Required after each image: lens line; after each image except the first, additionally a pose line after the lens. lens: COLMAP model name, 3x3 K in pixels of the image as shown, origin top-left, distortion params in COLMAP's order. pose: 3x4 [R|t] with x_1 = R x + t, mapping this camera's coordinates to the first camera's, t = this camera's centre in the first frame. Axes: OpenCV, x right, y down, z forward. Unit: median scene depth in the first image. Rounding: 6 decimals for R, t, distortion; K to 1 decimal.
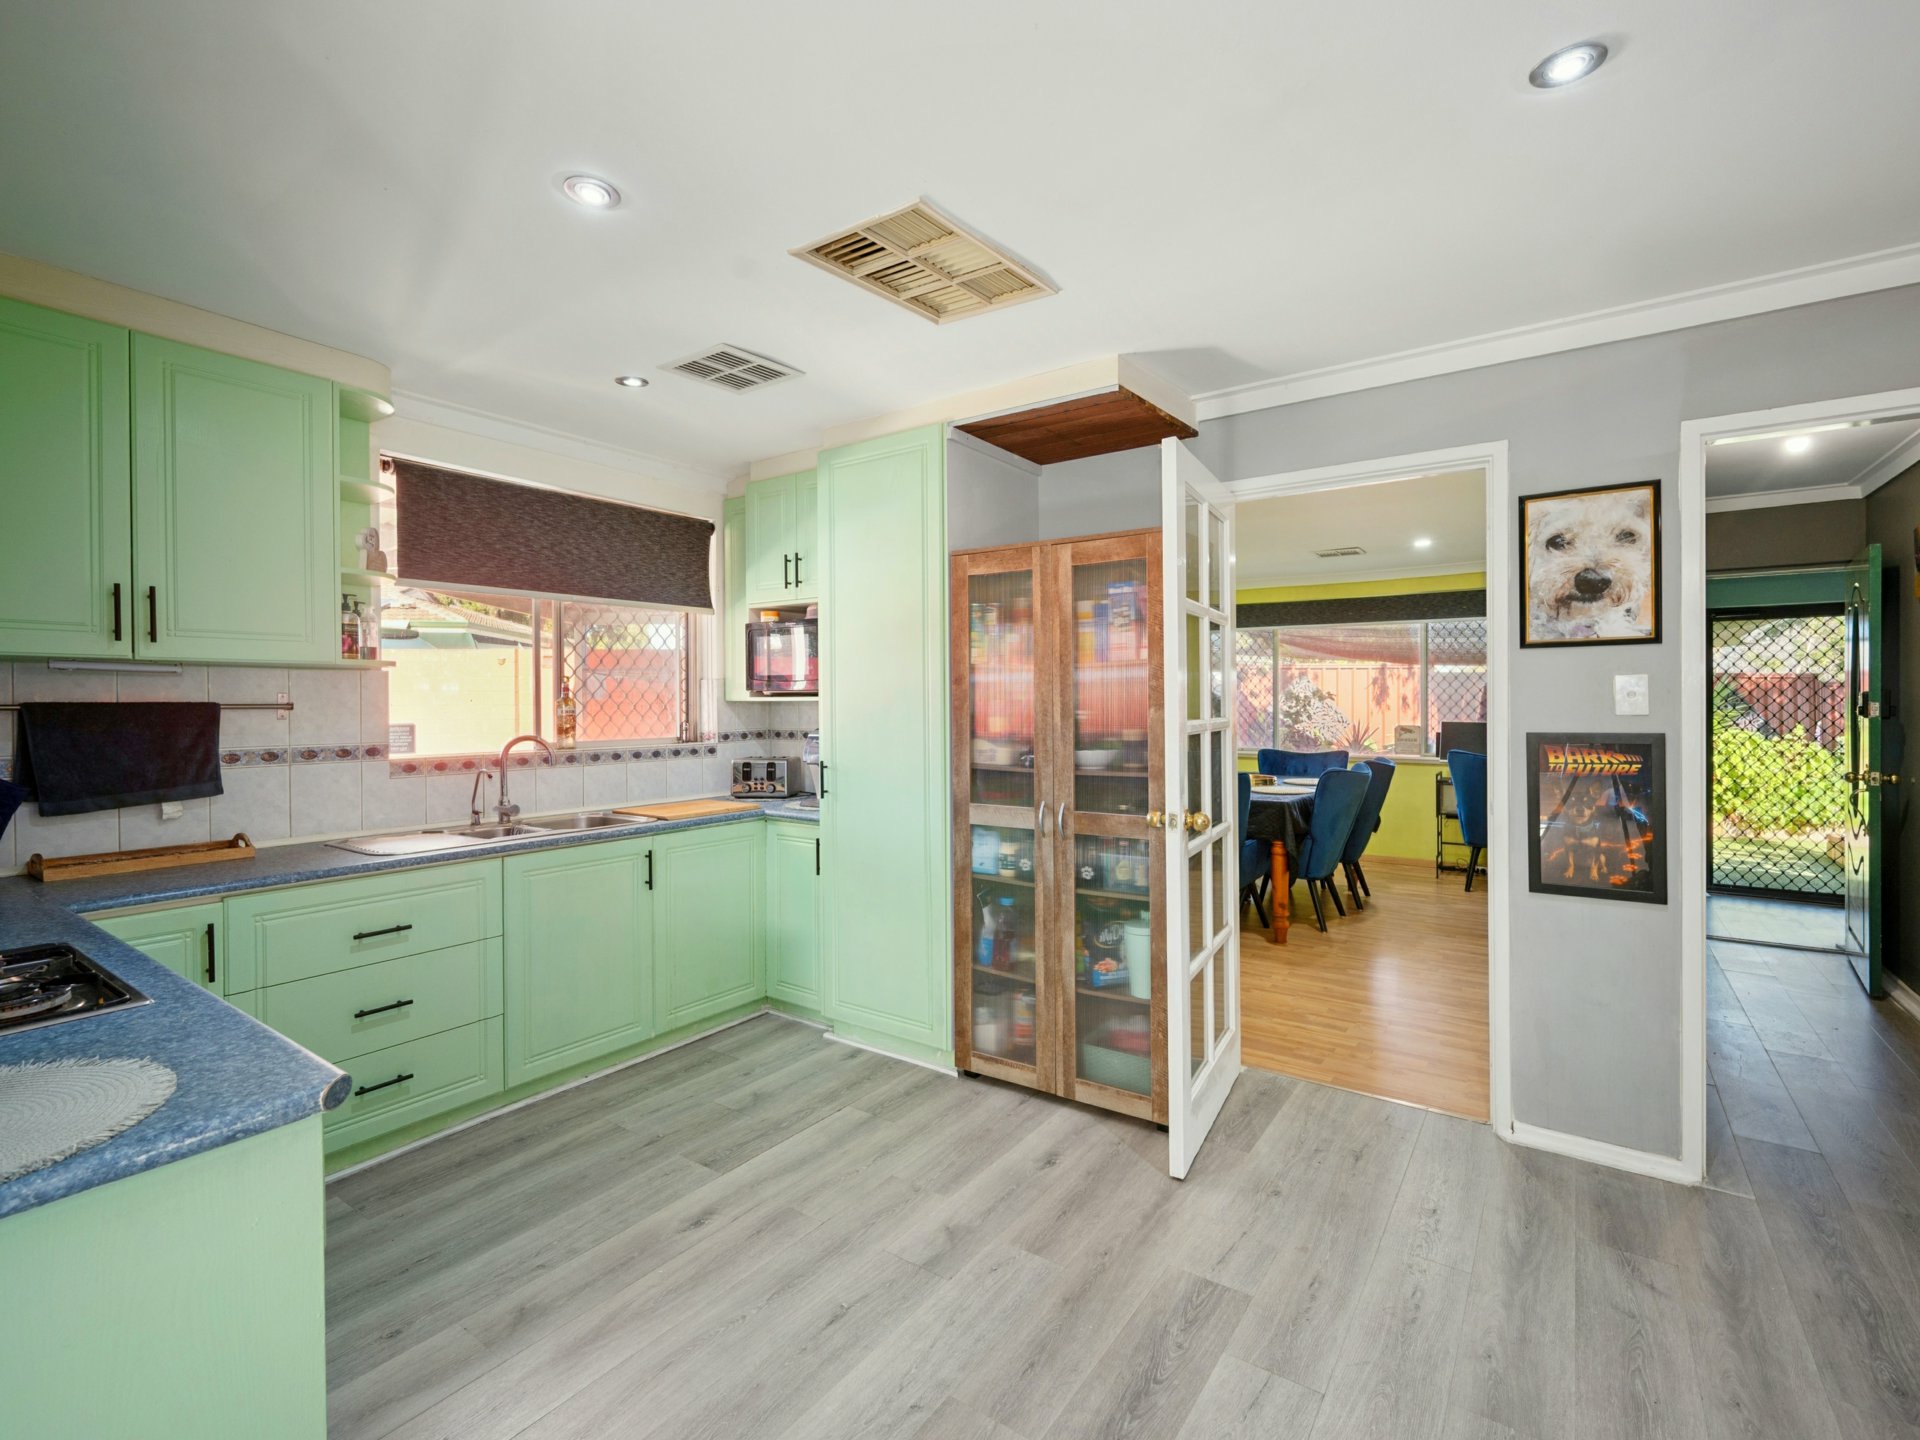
lens RADIAL K [[856.5, 0, 995.4], [0, 856.5, 710.0], [0, 0, 1]] dist [0.001386, -0.000375]
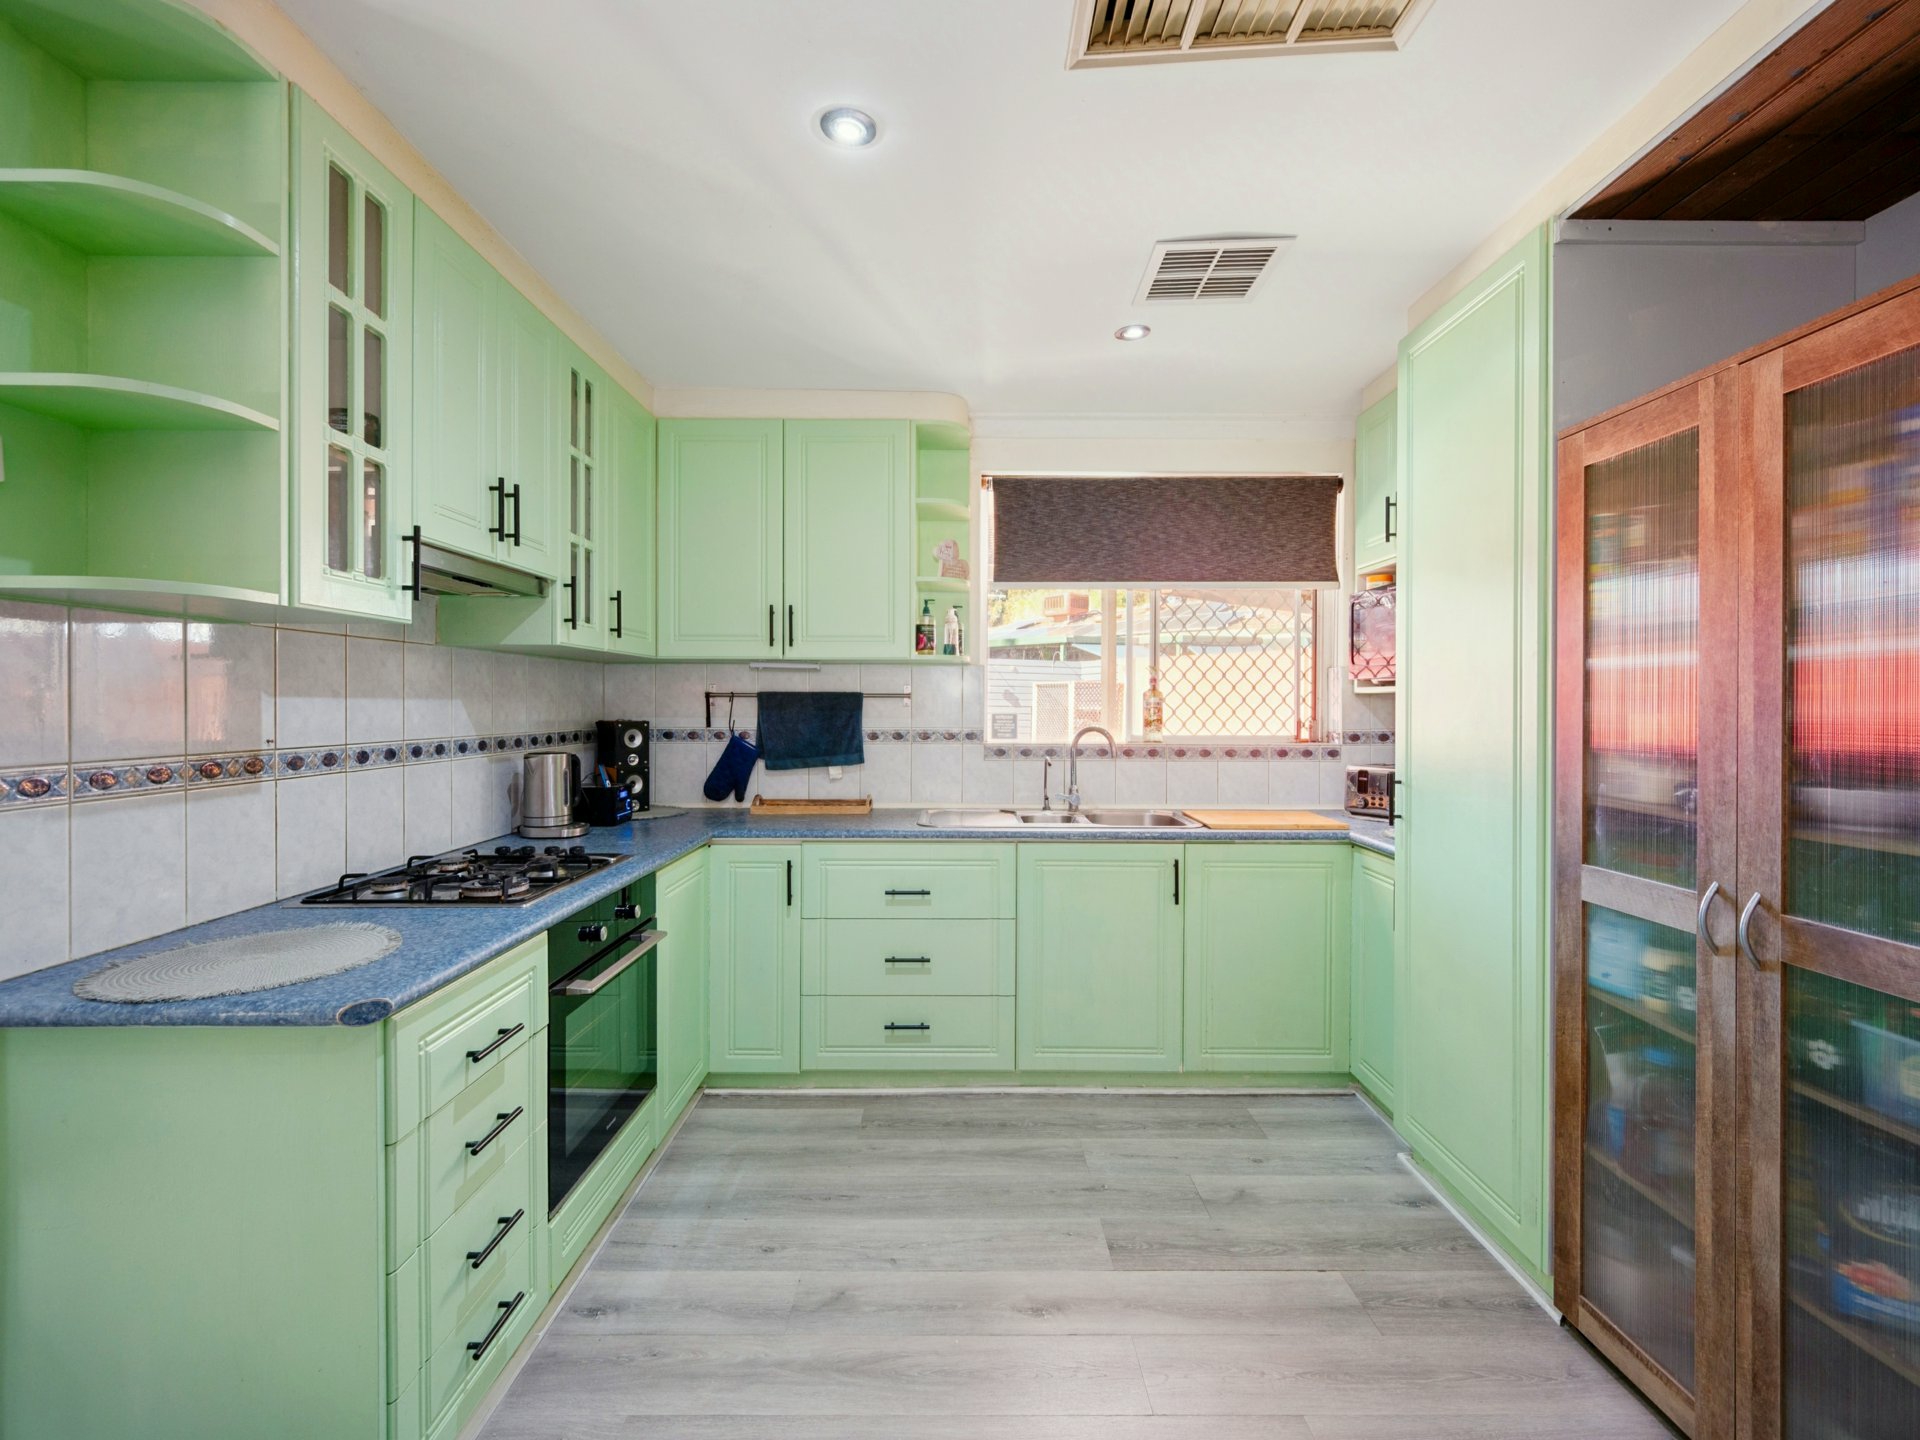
lens RADIAL K [[856.5, 0, 954.9], [0, 856.5, 711.3], [0, 0, 1]] dist [0.001386, -0.000375]
pose [[0.566418, 0.012548, -0.824023, 0.202362], [-0.012310, 0.999901, 0.006765, 0.008077], [0.824026, 0.006312, 0.566516, 0.324958]]
